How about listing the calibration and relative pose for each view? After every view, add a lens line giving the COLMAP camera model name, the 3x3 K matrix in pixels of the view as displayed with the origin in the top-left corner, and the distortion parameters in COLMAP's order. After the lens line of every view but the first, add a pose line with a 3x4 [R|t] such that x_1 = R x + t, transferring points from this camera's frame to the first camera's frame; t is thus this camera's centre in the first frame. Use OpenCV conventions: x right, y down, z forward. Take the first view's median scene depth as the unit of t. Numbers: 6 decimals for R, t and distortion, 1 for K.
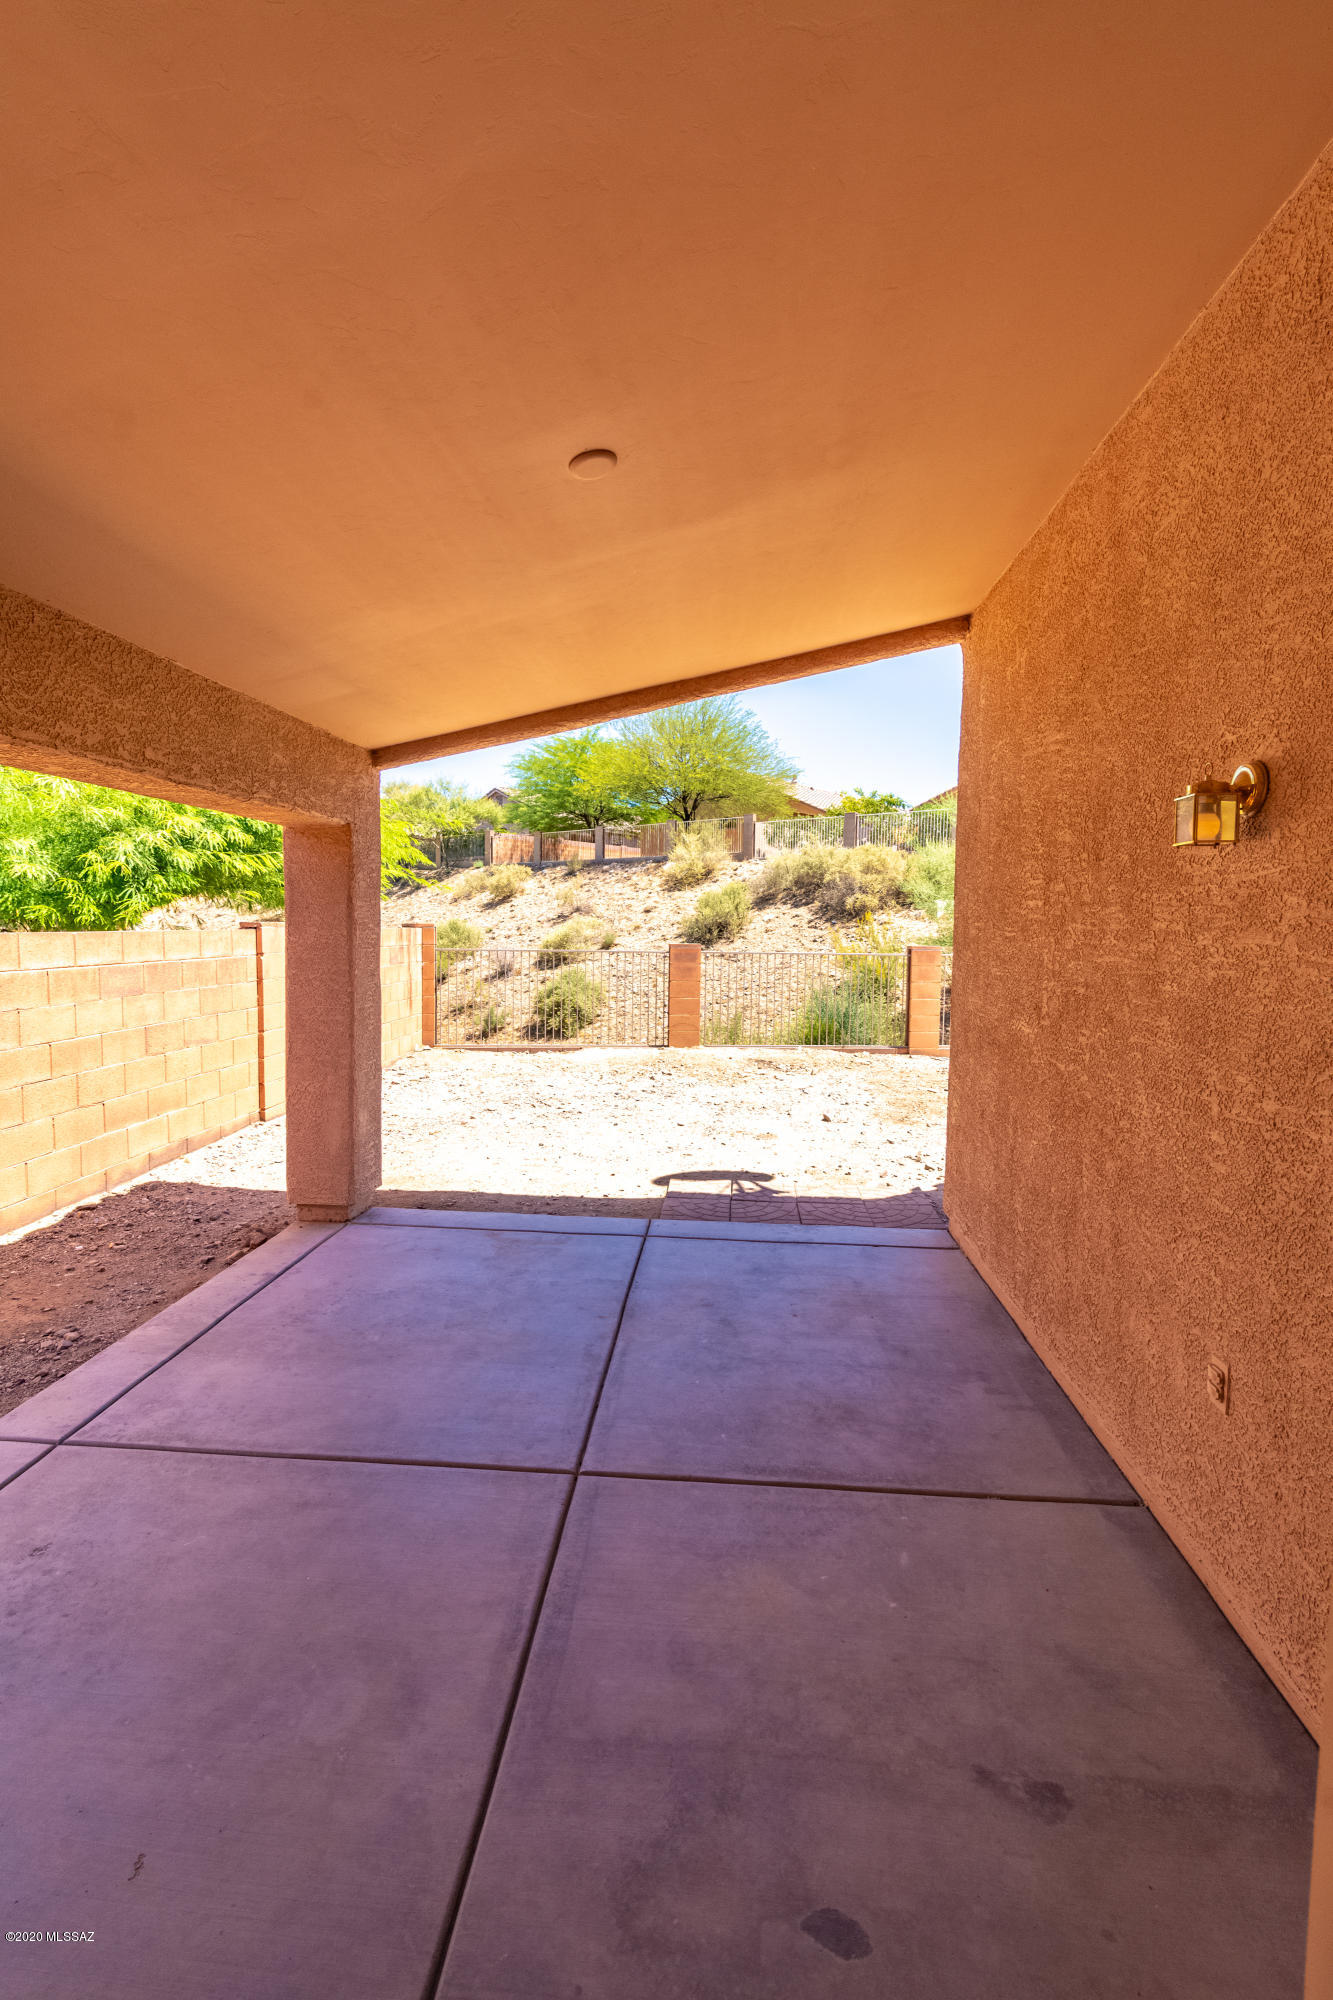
lens RADIAL K [[882.1, 0, 662.0], [0, 882.1, 980.7], [0, 0, 1]] dist [0.004209, -0.001869]
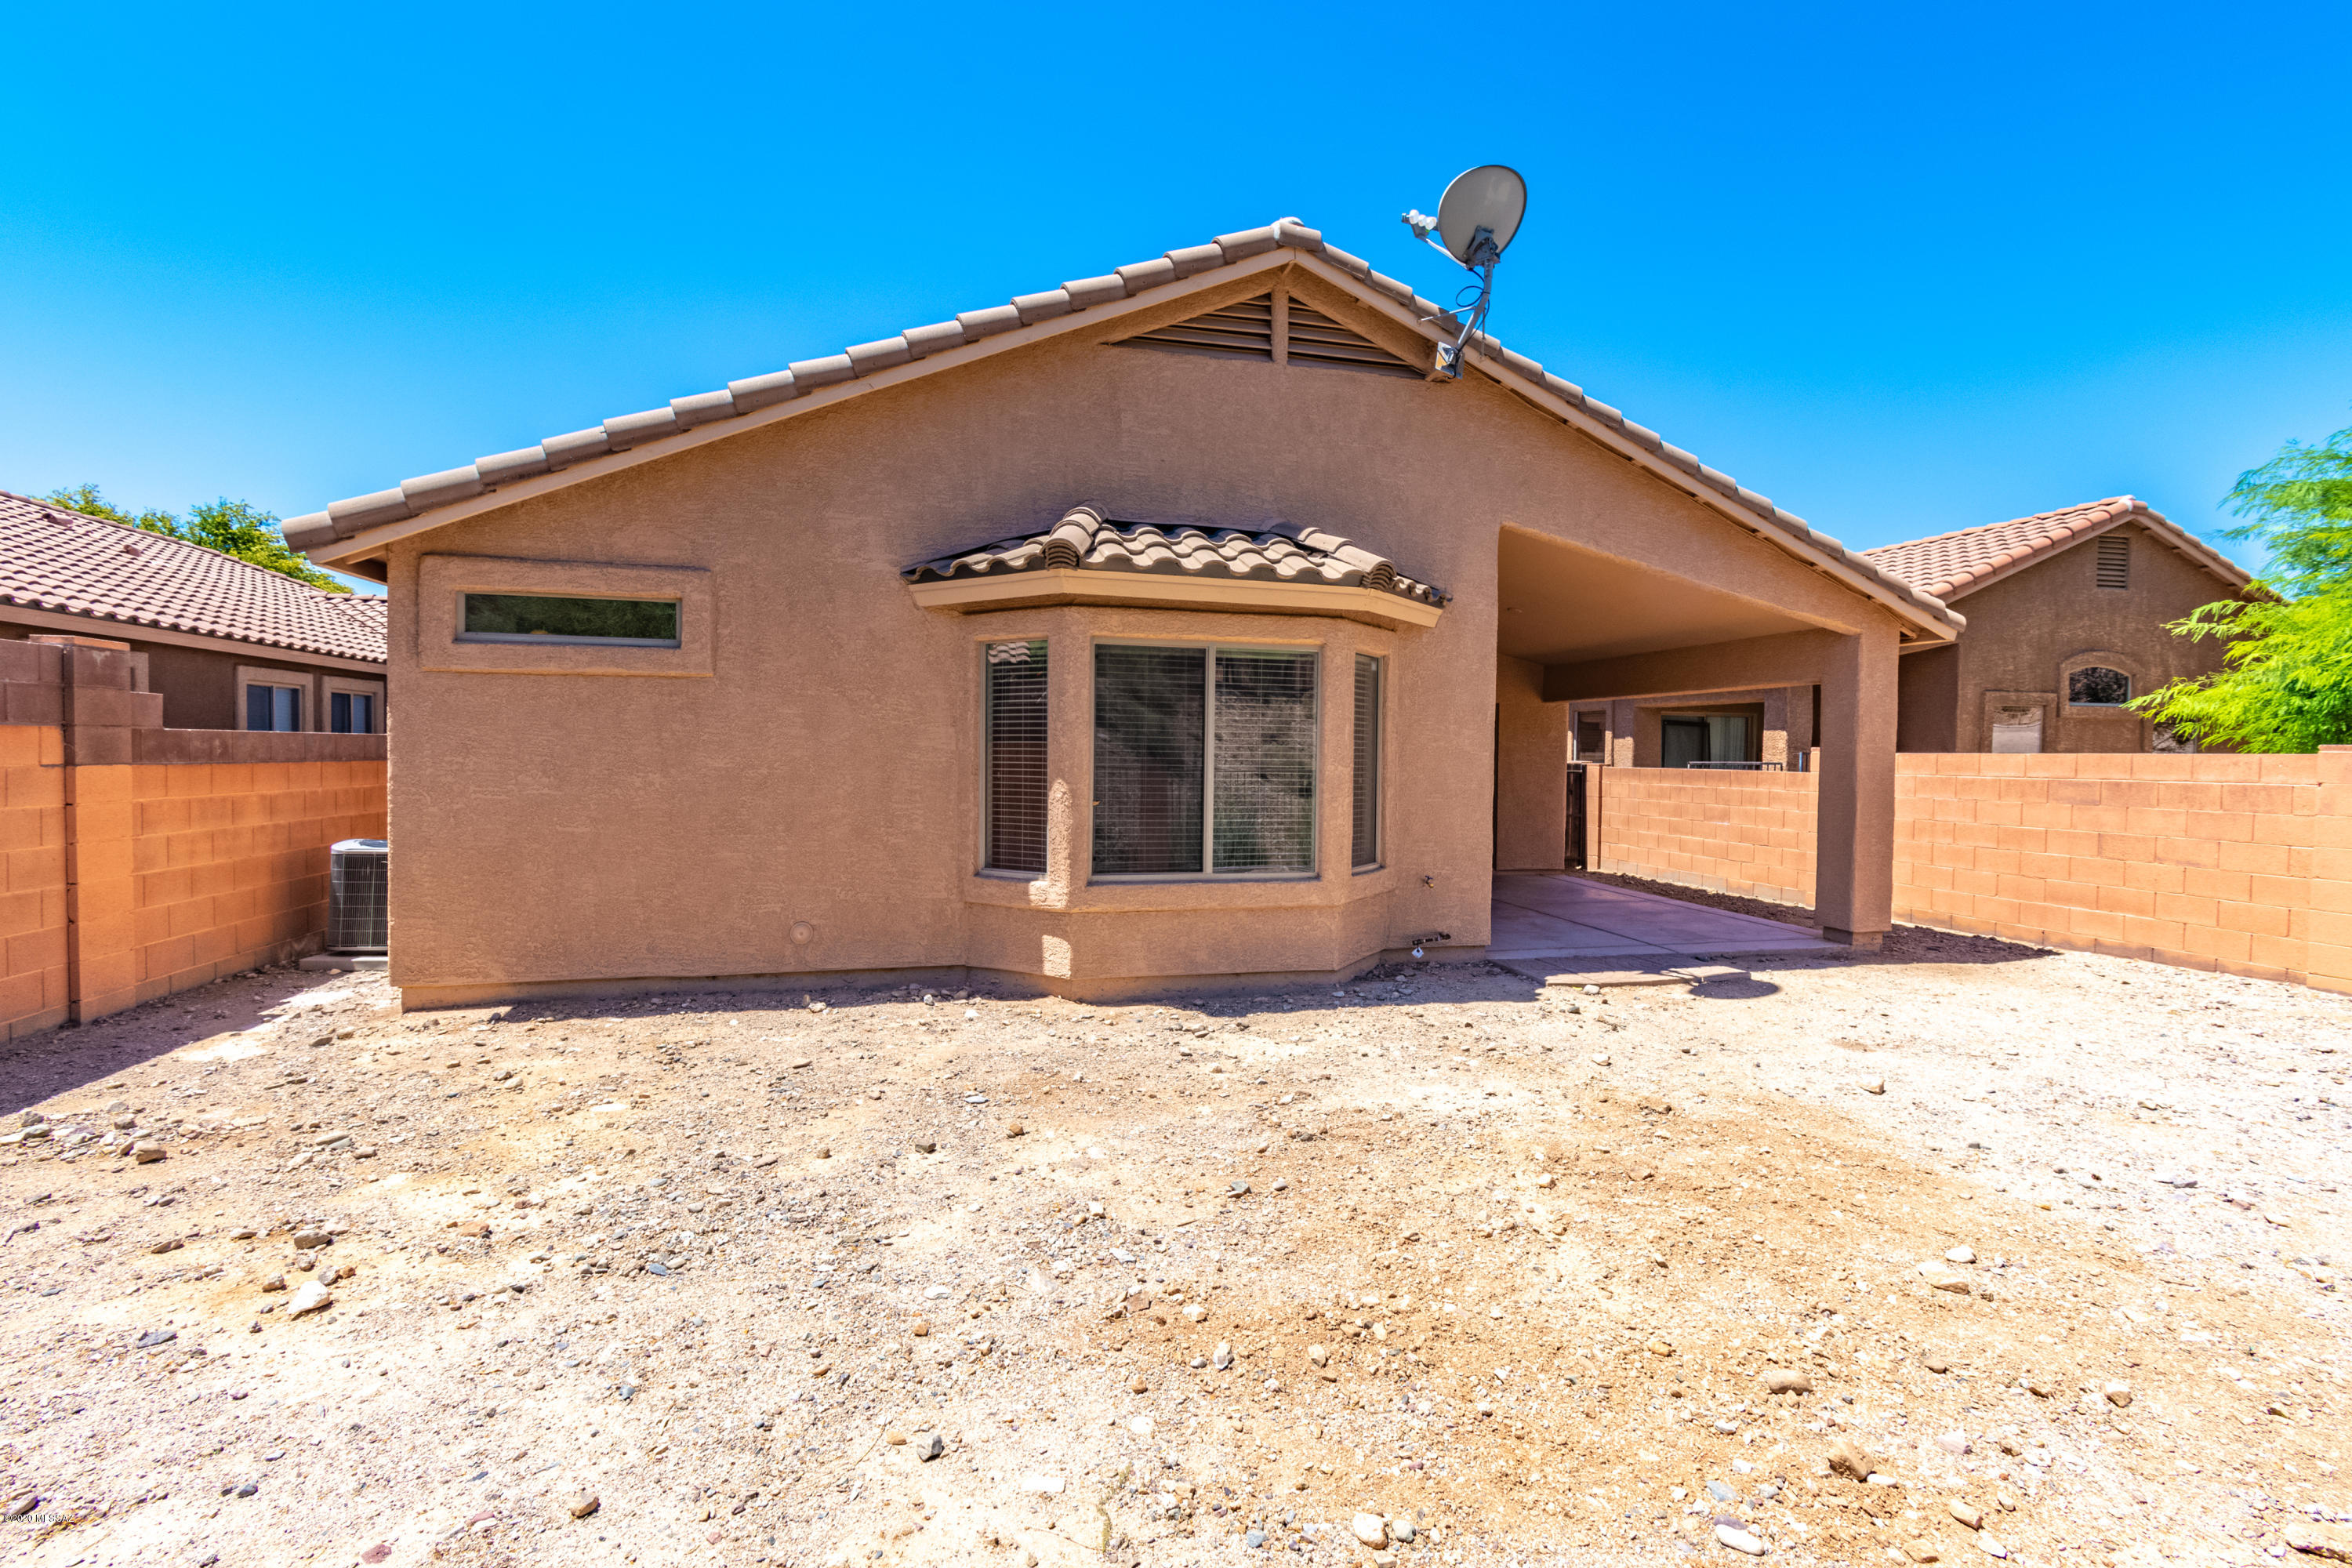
lens RADIAL K [[1037.4, 0, 1186.8], [0, 1037.4, 785.5], [0, 0, 1]] dist [0.004209, -0.001869]
pose [[-0.947631, -0.012067, -0.319138, 0.296778], [-0.044173, 0.994634, 0.093556, -0.025545], [0.316297, 0.102754, -0.943079, 0.540474]]
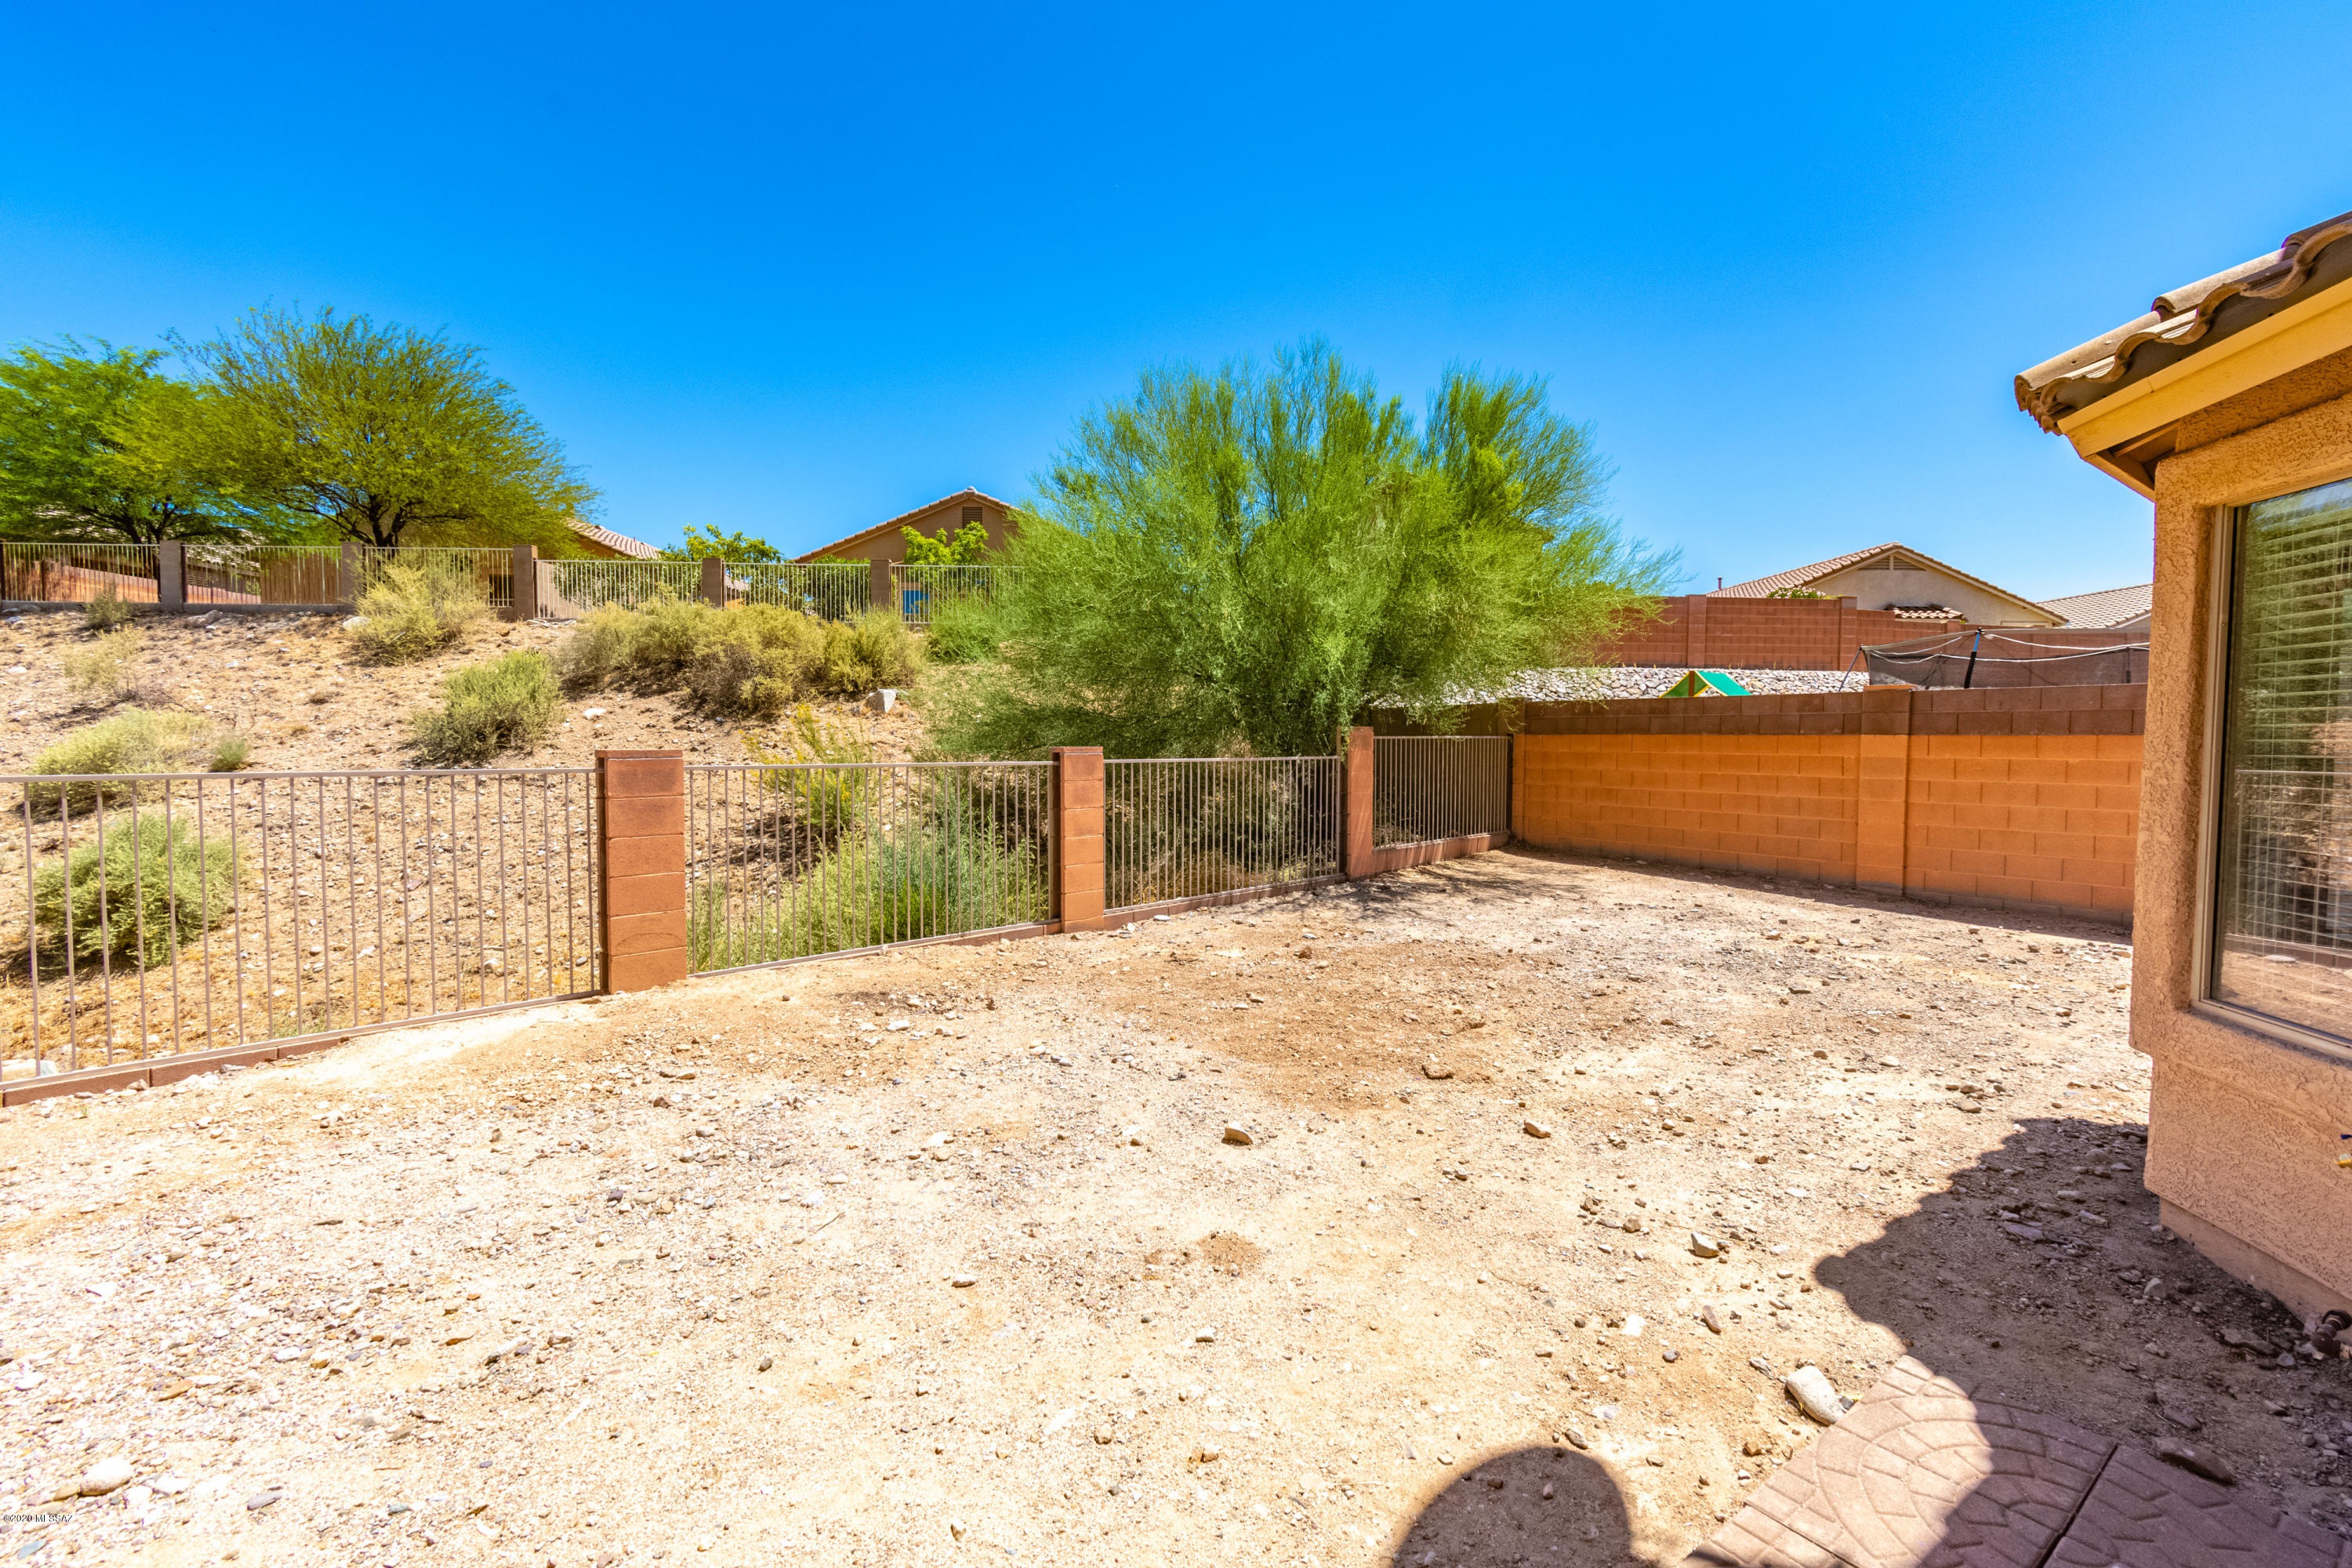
lens RADIAL K [[1037.4, 0, 1191.9], [0, 1037.4, 782.3], [0, 0, 1]] dist [0.004209, -0.001869]
pose [[0.744055, -0.037137, 0.667086, -0.059526], [0.047775, 0.998855, 0.002320, -0.007069], [-0.666408, 0.030143, 0.744978, 0.229082]]
